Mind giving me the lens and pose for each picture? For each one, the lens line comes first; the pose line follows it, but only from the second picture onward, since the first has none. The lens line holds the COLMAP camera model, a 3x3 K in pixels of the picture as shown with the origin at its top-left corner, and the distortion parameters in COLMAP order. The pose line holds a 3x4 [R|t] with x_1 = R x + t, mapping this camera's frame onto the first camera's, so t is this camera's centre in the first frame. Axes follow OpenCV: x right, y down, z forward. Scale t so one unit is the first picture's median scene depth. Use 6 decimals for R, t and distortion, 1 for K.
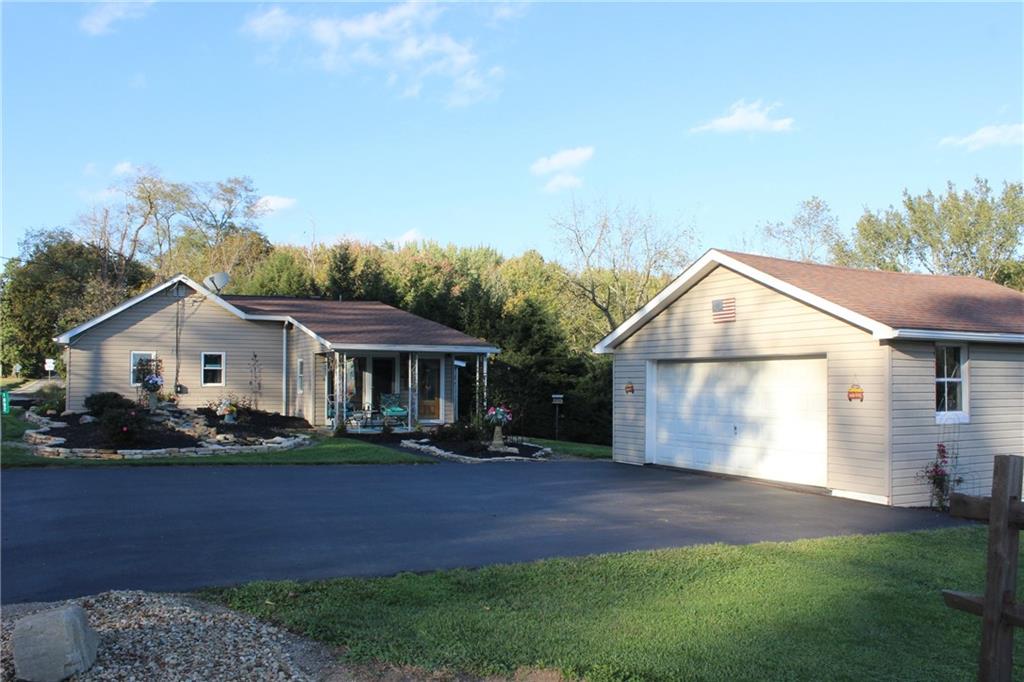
lens RADIAL K [[853.2, 0, 512.0], [0, 853.2, 341.0], [0, 0, 1]] dist [-0.067804, -0.001538]
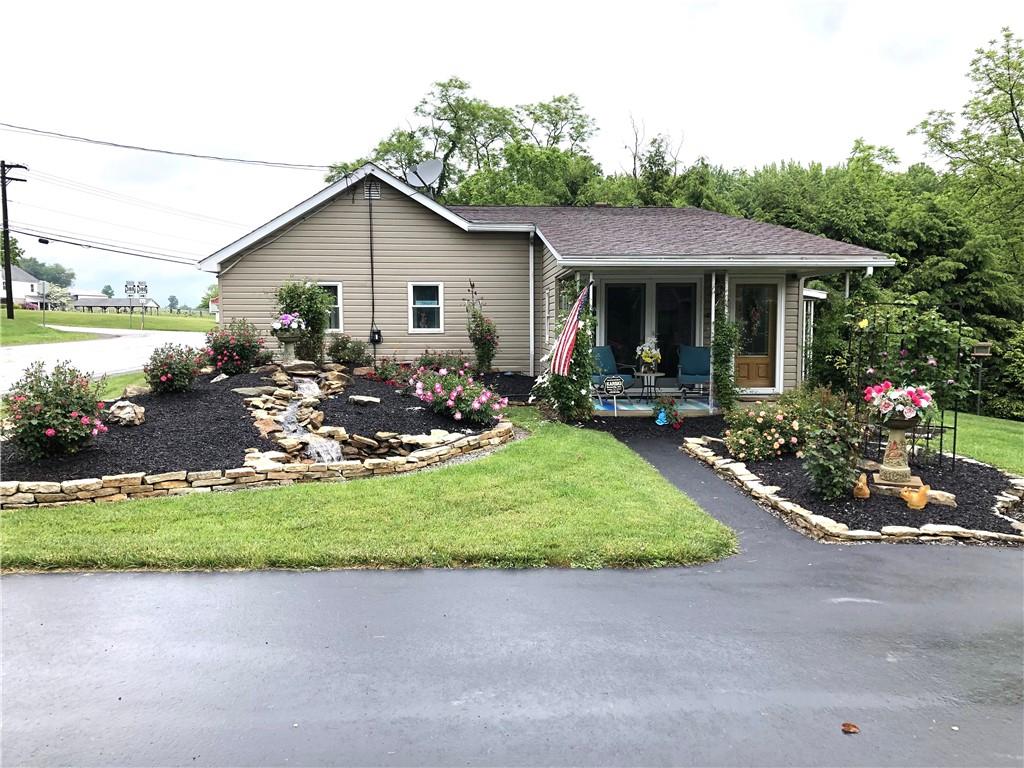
lens RADIAL K [[803.8, 0, 512.0], [0, 803.8, 384.0], [0, 0, 1]] dist [-0.000979, -0.000139]
pose [[0.906642, 0.026688, -0.421055, -0.016559], [0.025736, 0.992640, 0.118334, 0.019574], [0.421115, -0.118123, 0.899283, 0.436878]]
